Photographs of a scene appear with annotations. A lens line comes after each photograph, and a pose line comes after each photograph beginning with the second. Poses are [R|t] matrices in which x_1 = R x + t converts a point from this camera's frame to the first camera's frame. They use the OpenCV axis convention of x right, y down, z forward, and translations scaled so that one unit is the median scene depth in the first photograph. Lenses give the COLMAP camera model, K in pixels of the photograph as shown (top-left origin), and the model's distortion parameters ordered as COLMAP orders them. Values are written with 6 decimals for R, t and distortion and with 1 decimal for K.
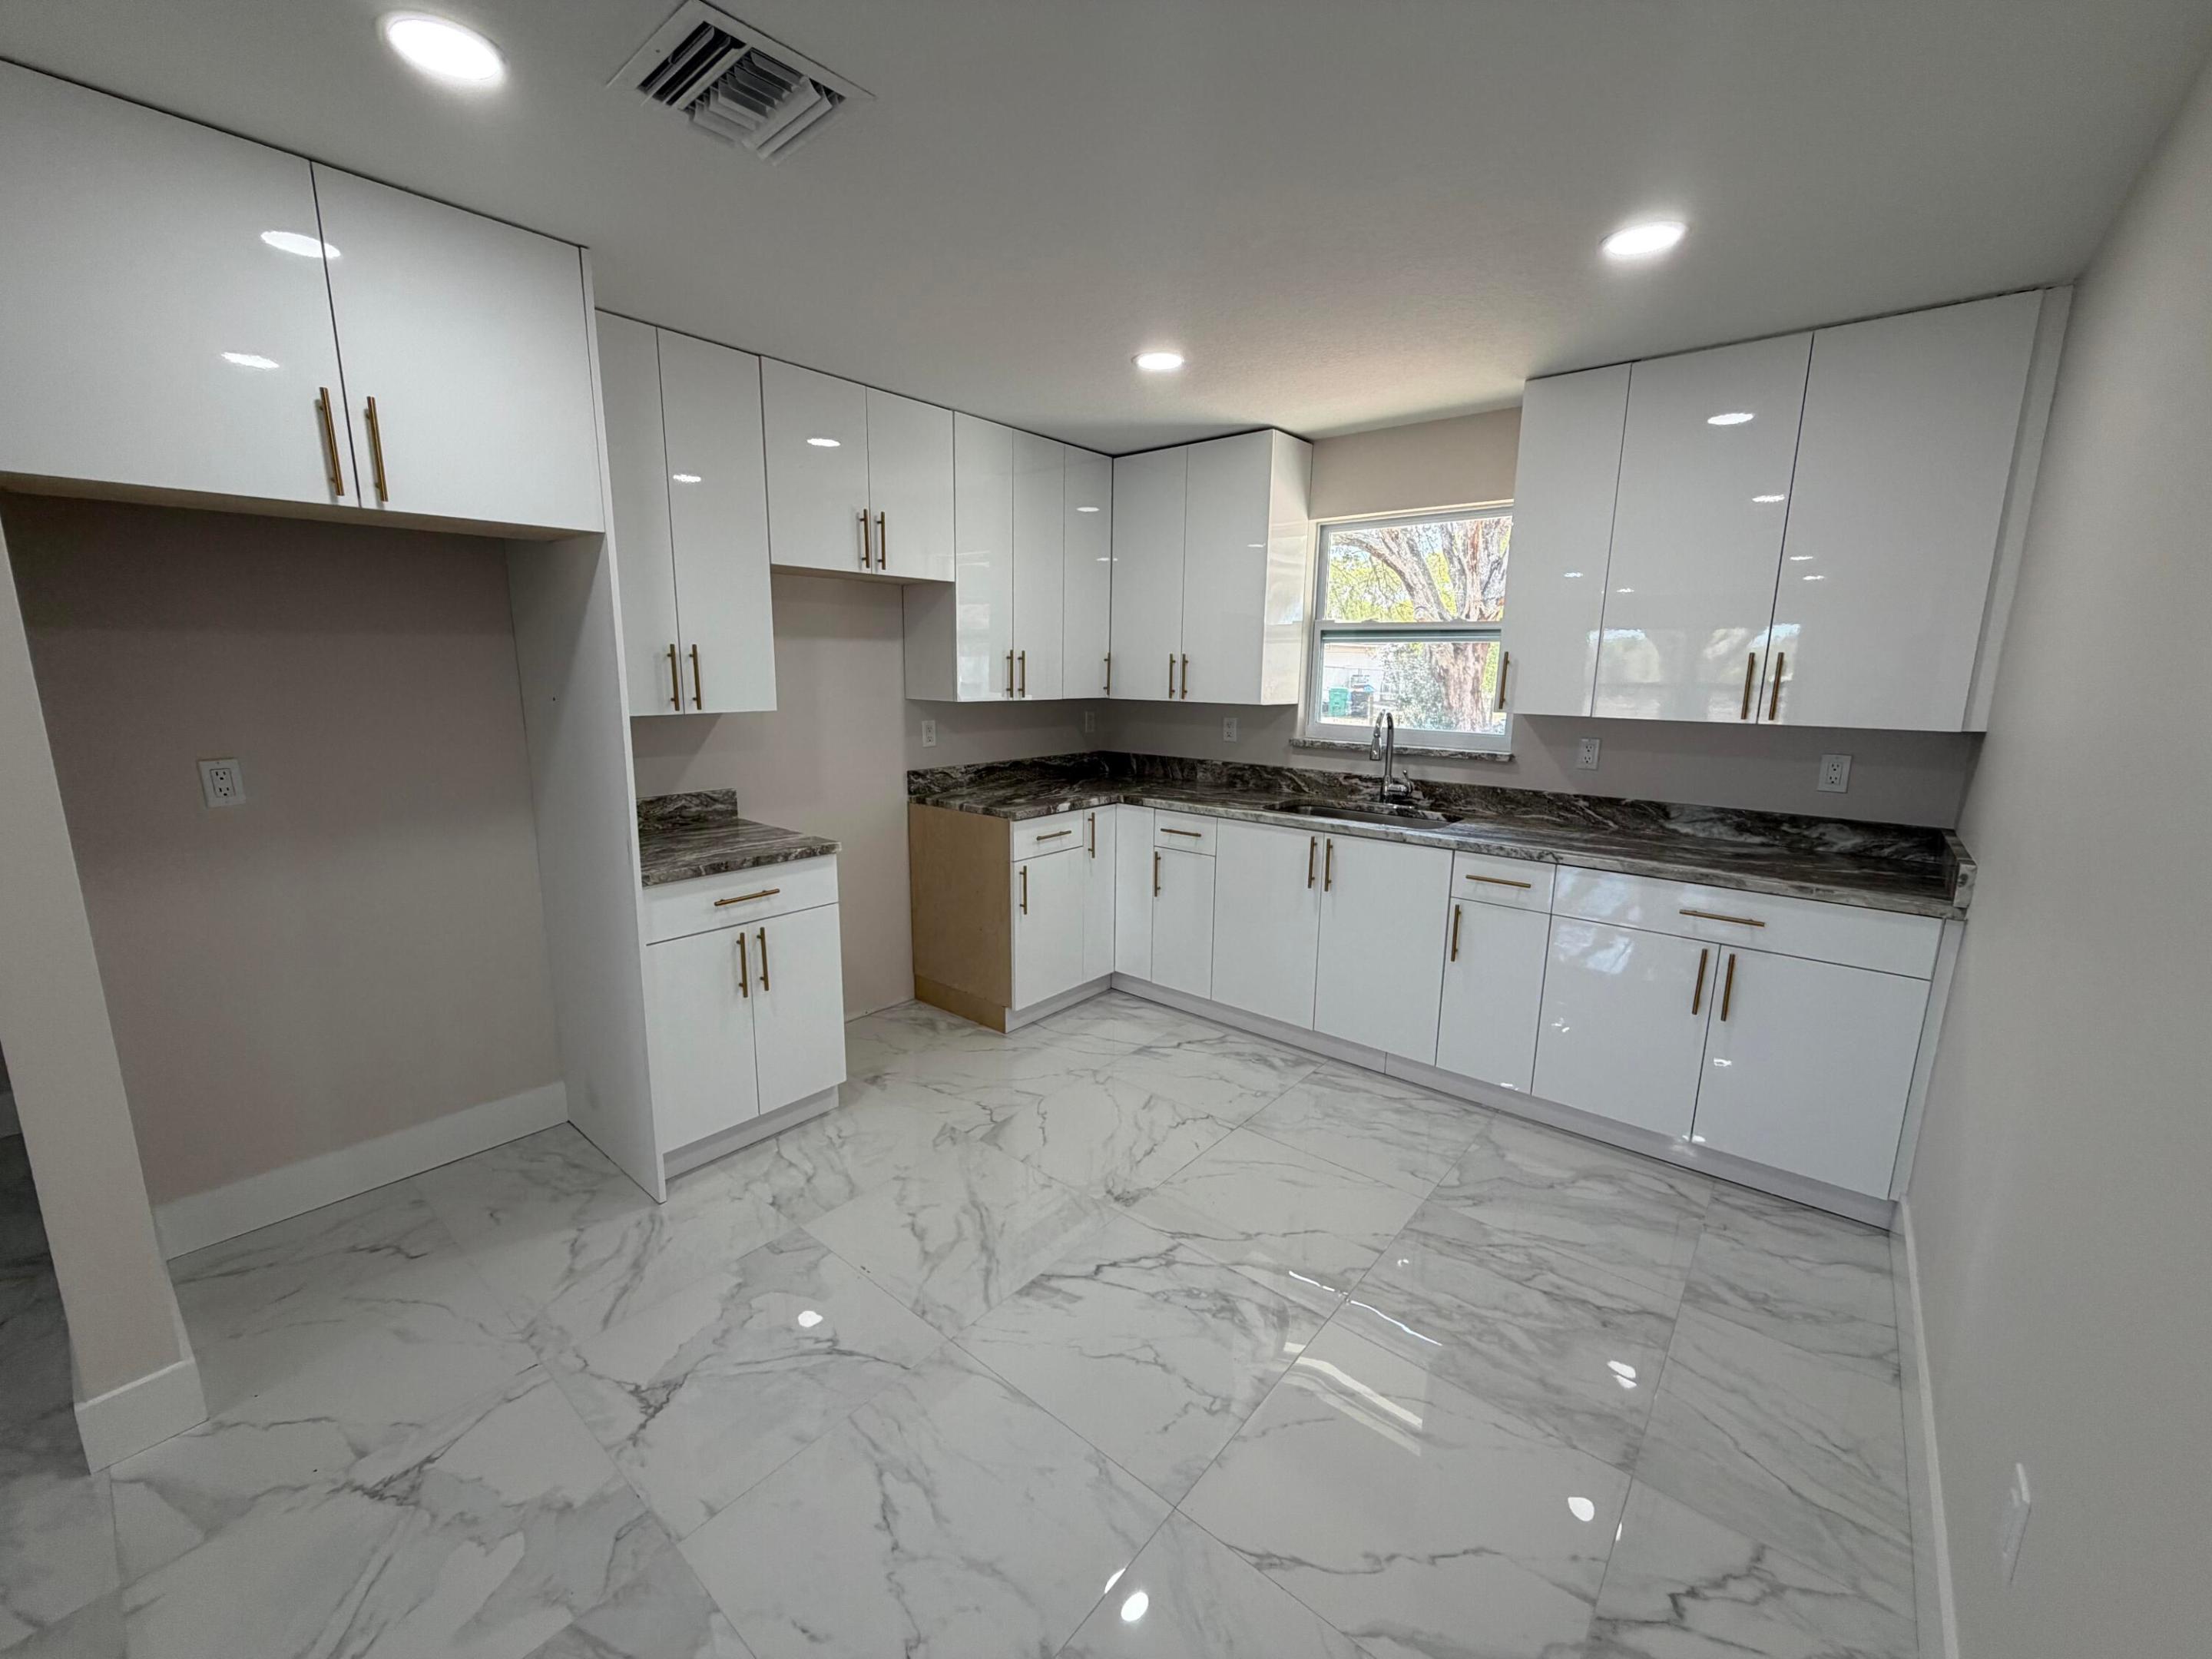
lens RADIAL K [[879.9, 0, 1096.1], [0, 879.9, 823.4], [0, 0, 1]] dist [-0.000381, 0.000014]
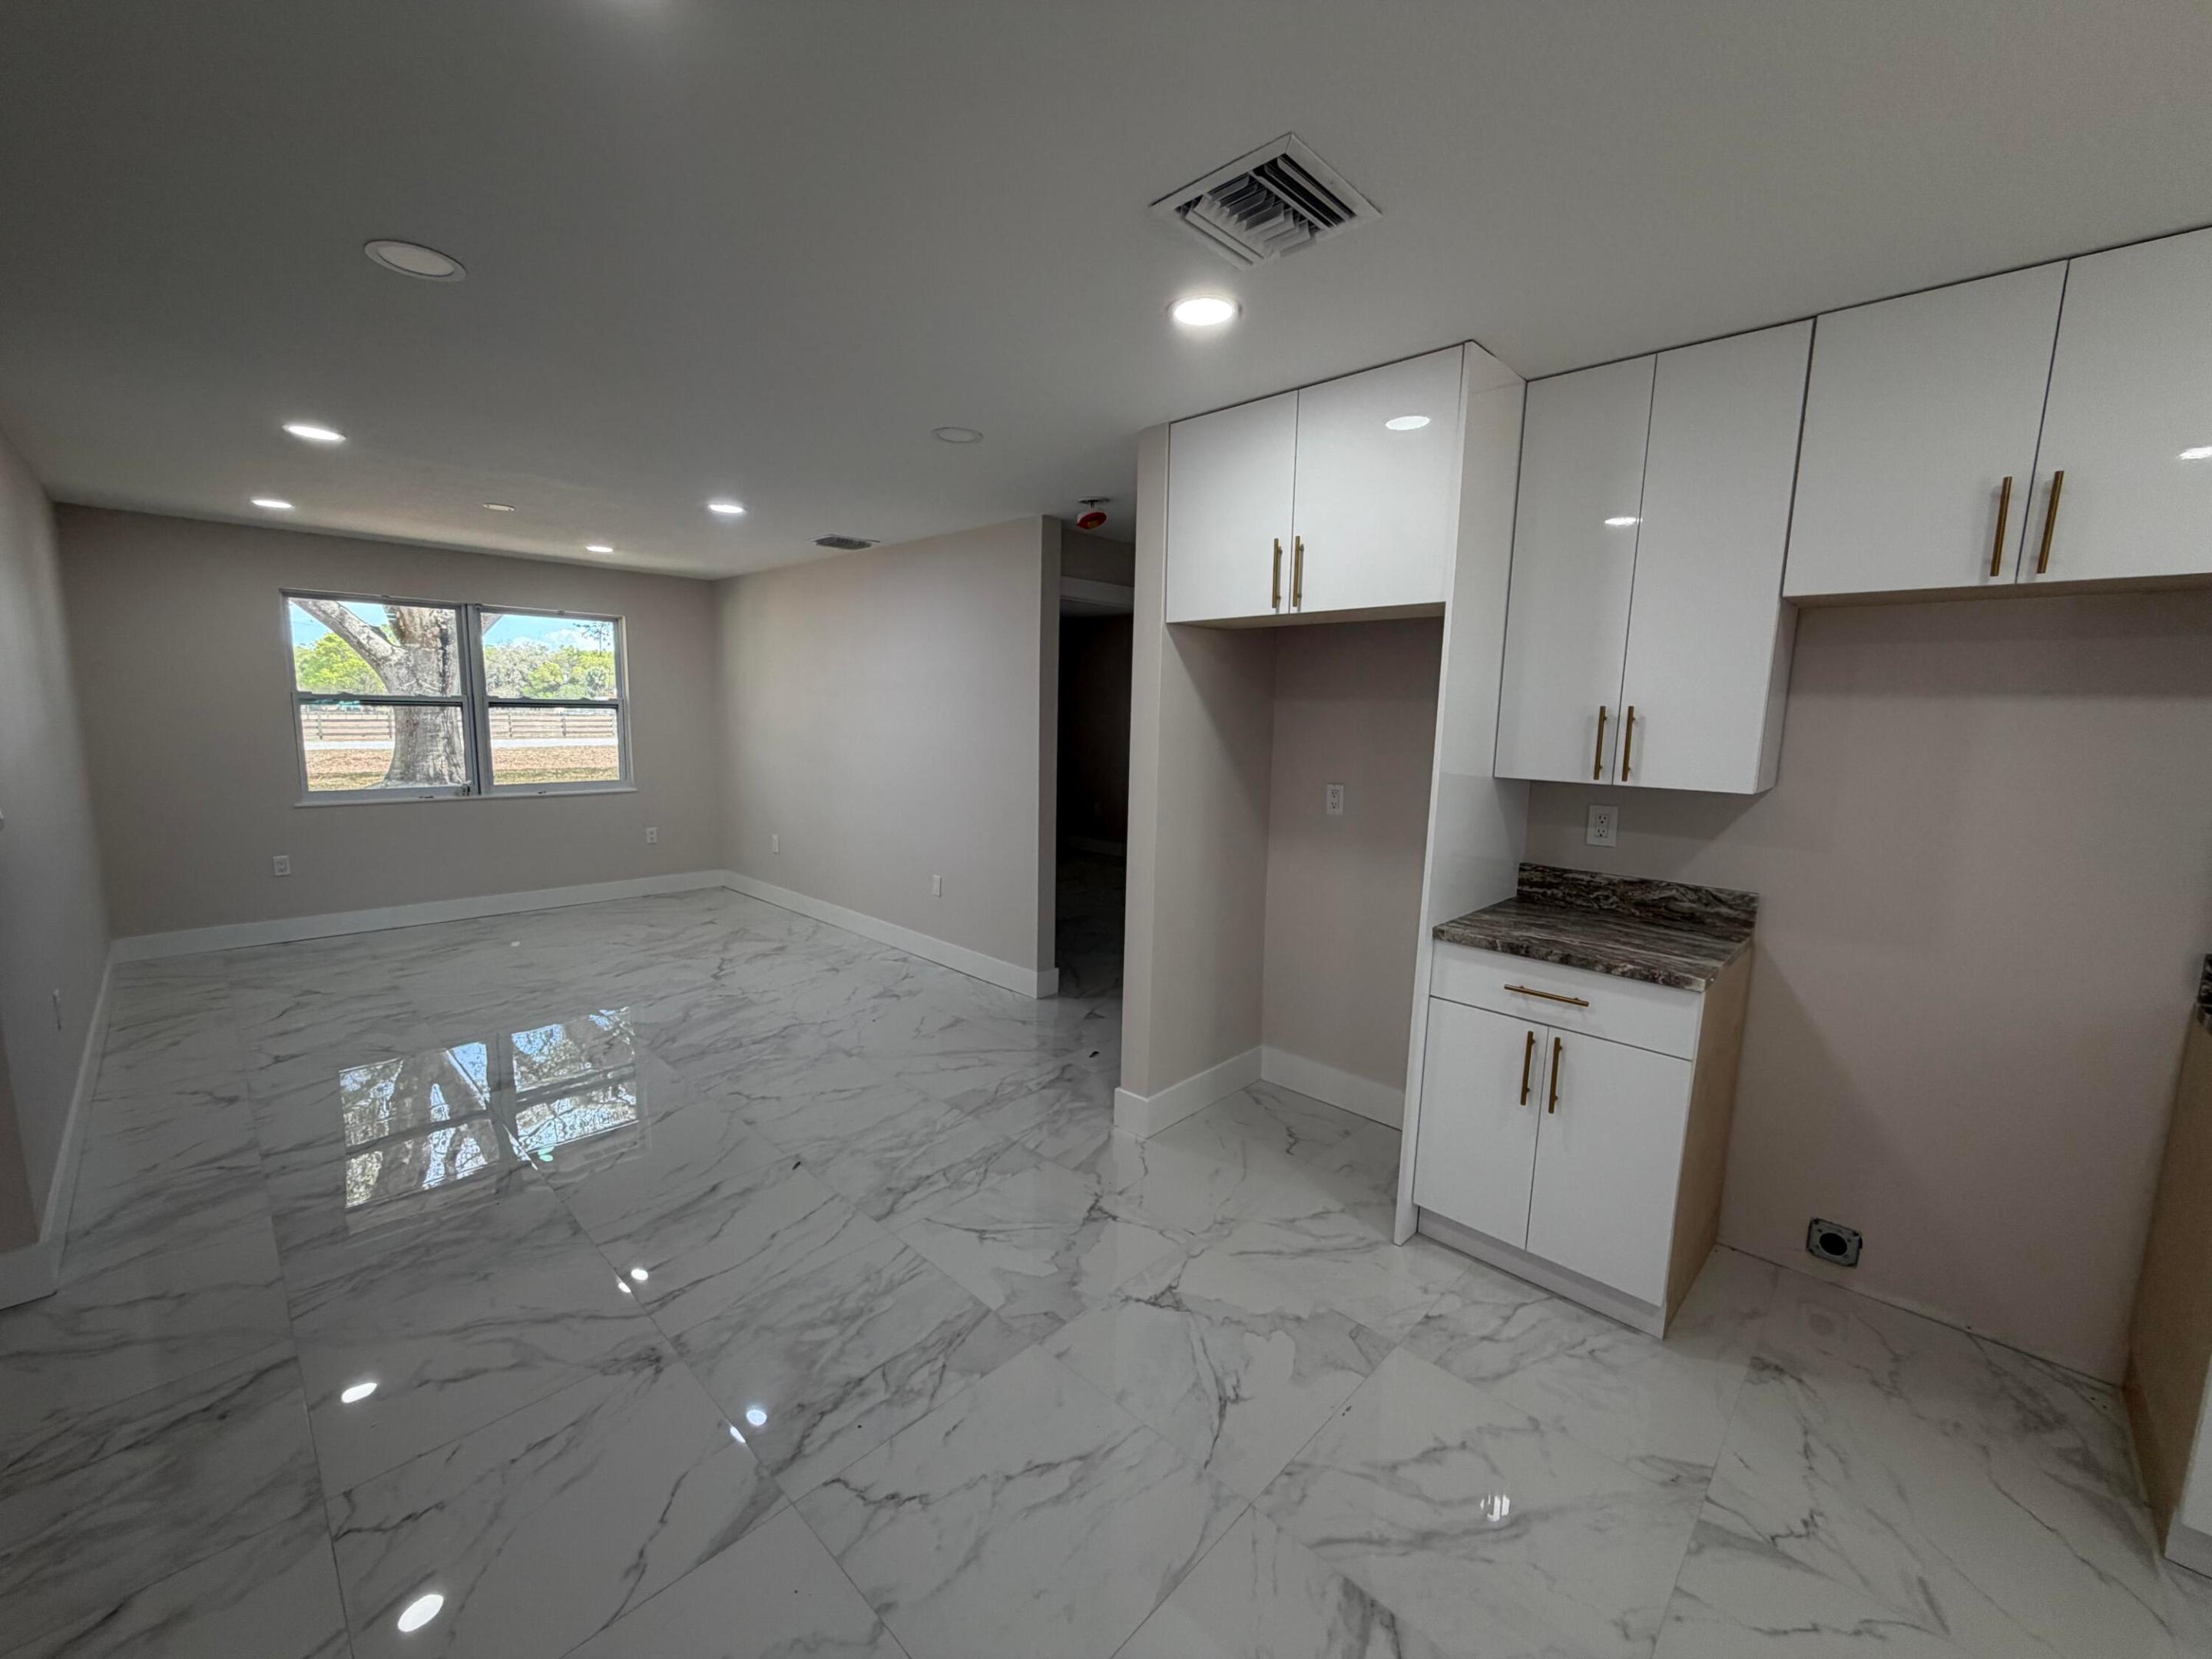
lens RADIAL K [[883.7, 0, 1105.6], [0, 883.7, 823.5], [0, 0, 1]] dist [-0.002967, 0.000091]
pose [[-0.059977, 0.117422, -0.991269, 0.507535], [-0.202947, 0.970881, 0.127287, -0.110537], [0.977351, 0.208810, -0.034399, 0.624782]]
